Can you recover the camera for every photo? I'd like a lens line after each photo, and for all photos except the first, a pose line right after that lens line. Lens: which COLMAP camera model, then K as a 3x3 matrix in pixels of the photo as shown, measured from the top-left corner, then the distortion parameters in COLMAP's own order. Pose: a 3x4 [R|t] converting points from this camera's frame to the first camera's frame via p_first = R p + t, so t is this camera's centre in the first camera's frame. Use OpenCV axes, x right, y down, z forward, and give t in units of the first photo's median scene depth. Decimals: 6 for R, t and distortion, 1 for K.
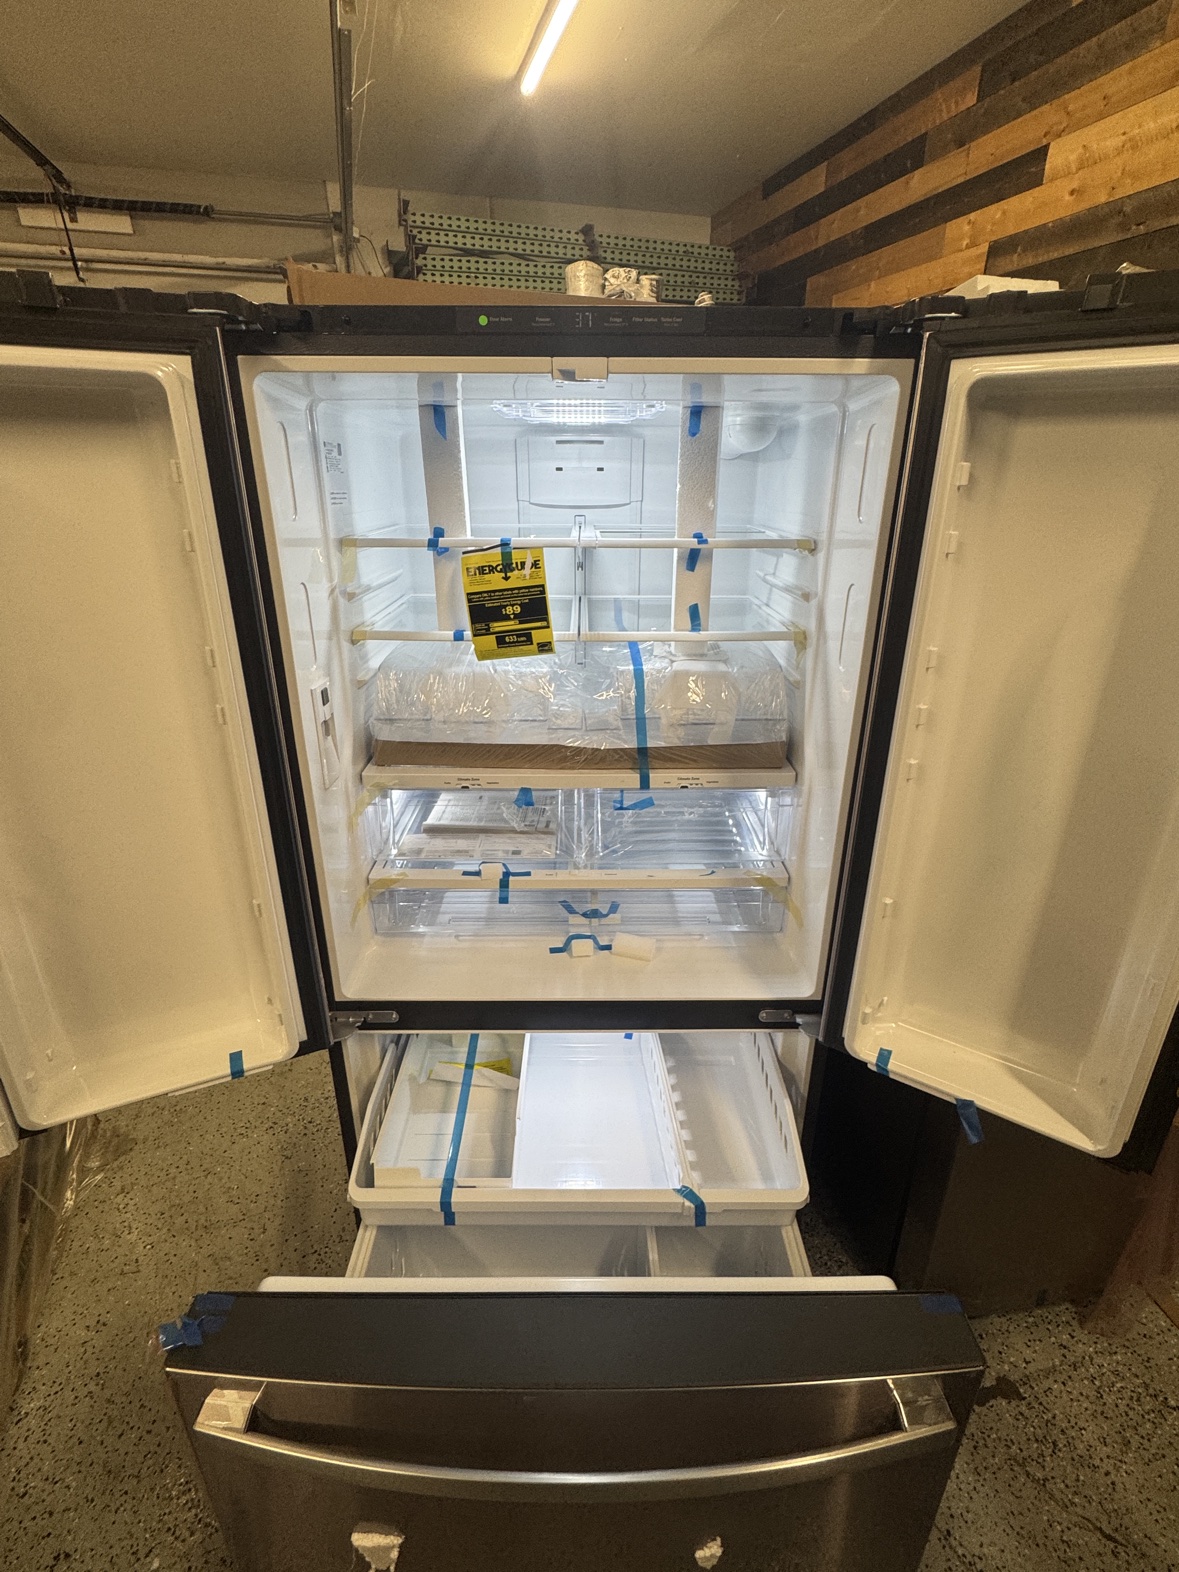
lens RADIAL K [[737.7, 0, 593.5], [0, 737.7, 778.2], [0, 0, 1]] dist [-0.011983, 0.000206]
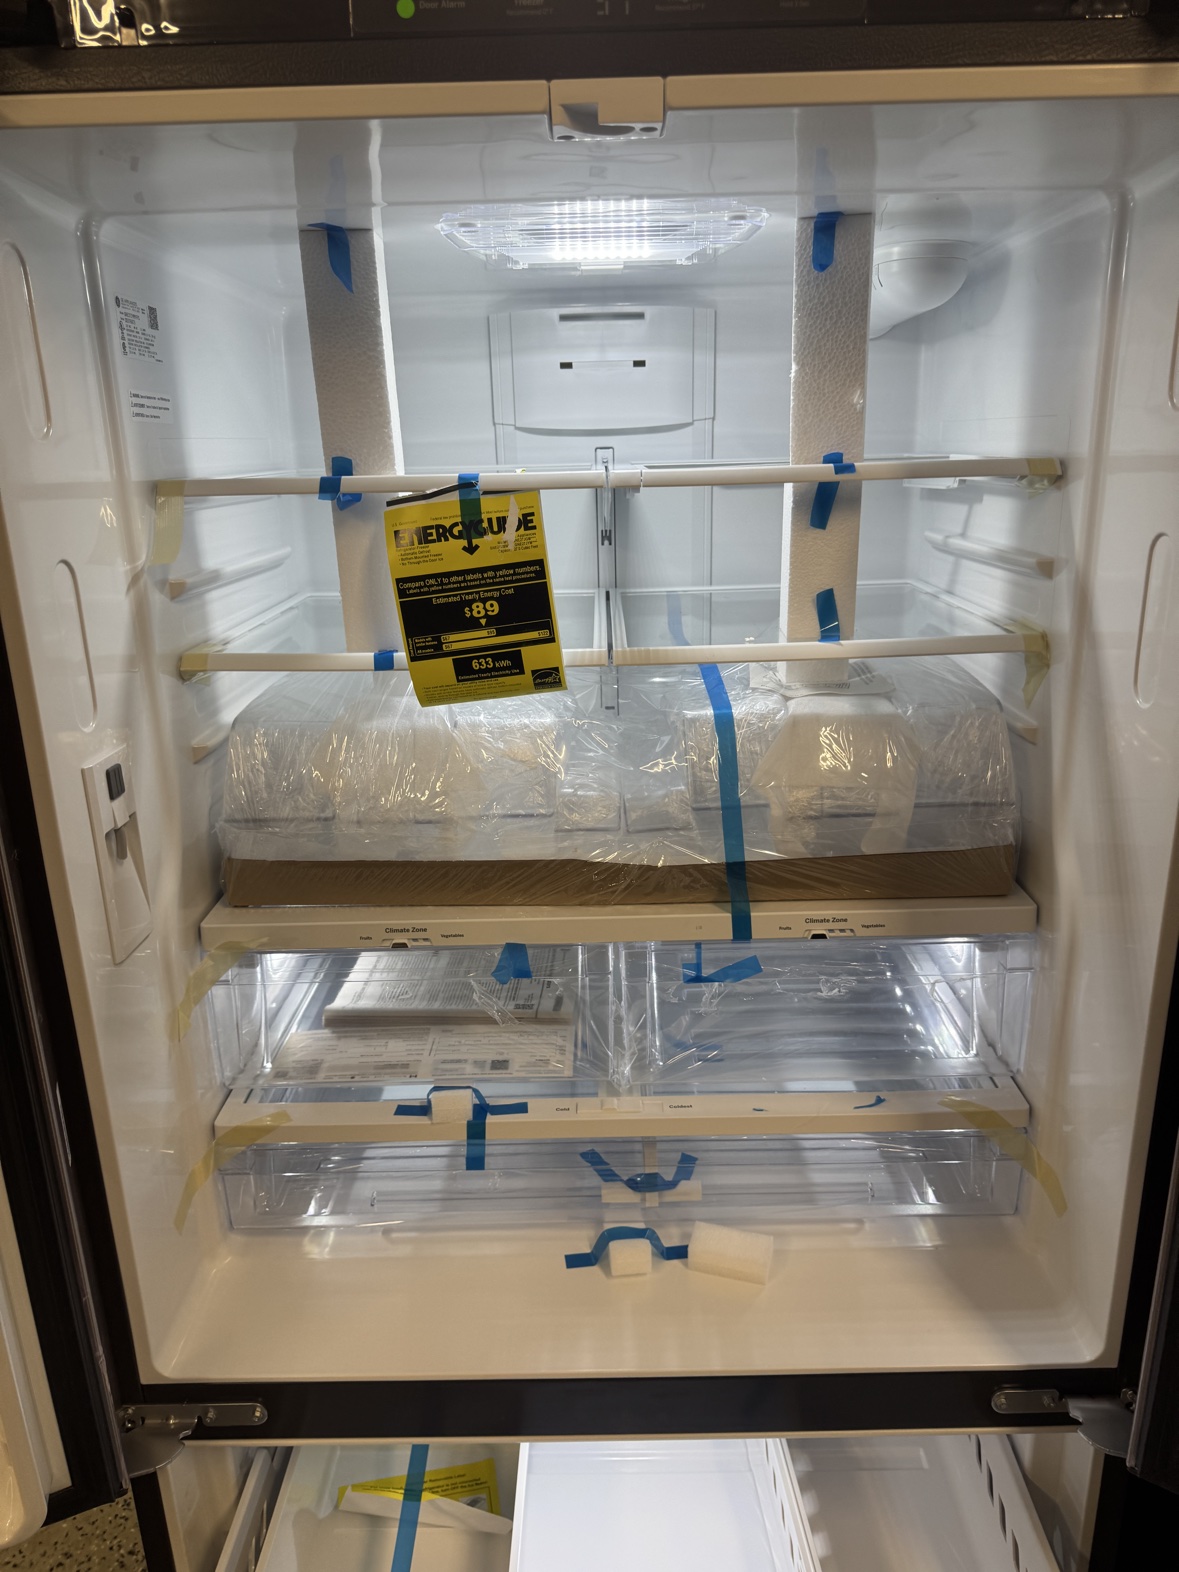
lens RADIAL K [[1117.3, 0, 596.0], [0, 1117.3, 785.1], [0, 0, 1]] dist [0.012846, -0.021467]
pose [[0.999446, -0.023452, -0.023634, -0.012635], [0.021309, 0.995964, -0.087187, -0.028918], [0.025583, 0.086635, 0.995912, 0.200753]]
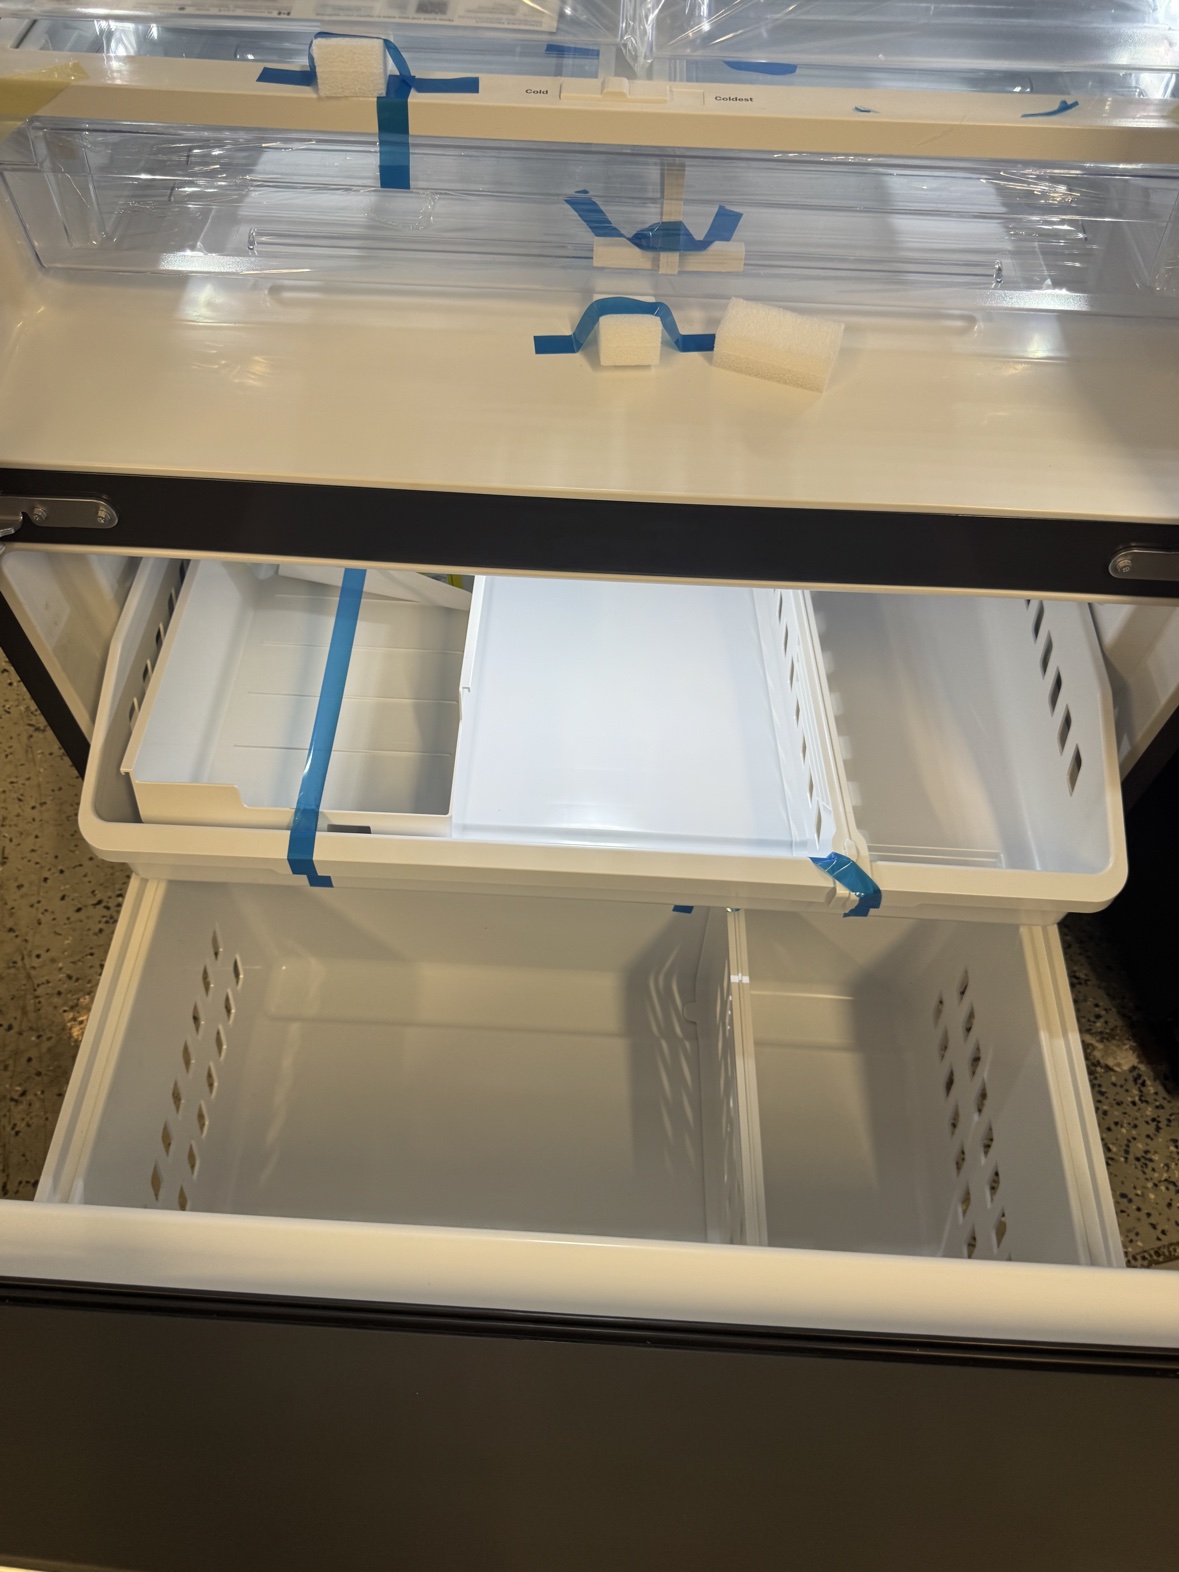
lens RADIAL K [[1117.3, 0, 579.7], [0, 1117.3, 779.7], [0, 0, 1]] dist [0.012846, -0.021467]
pose [[0.997975, 0.058464, -0.025061, -0.013008], [-0.033399, 0.816924, 0.575777, 0.098166], [0.054135, -0.573774, 0.817222, 0.458530]]
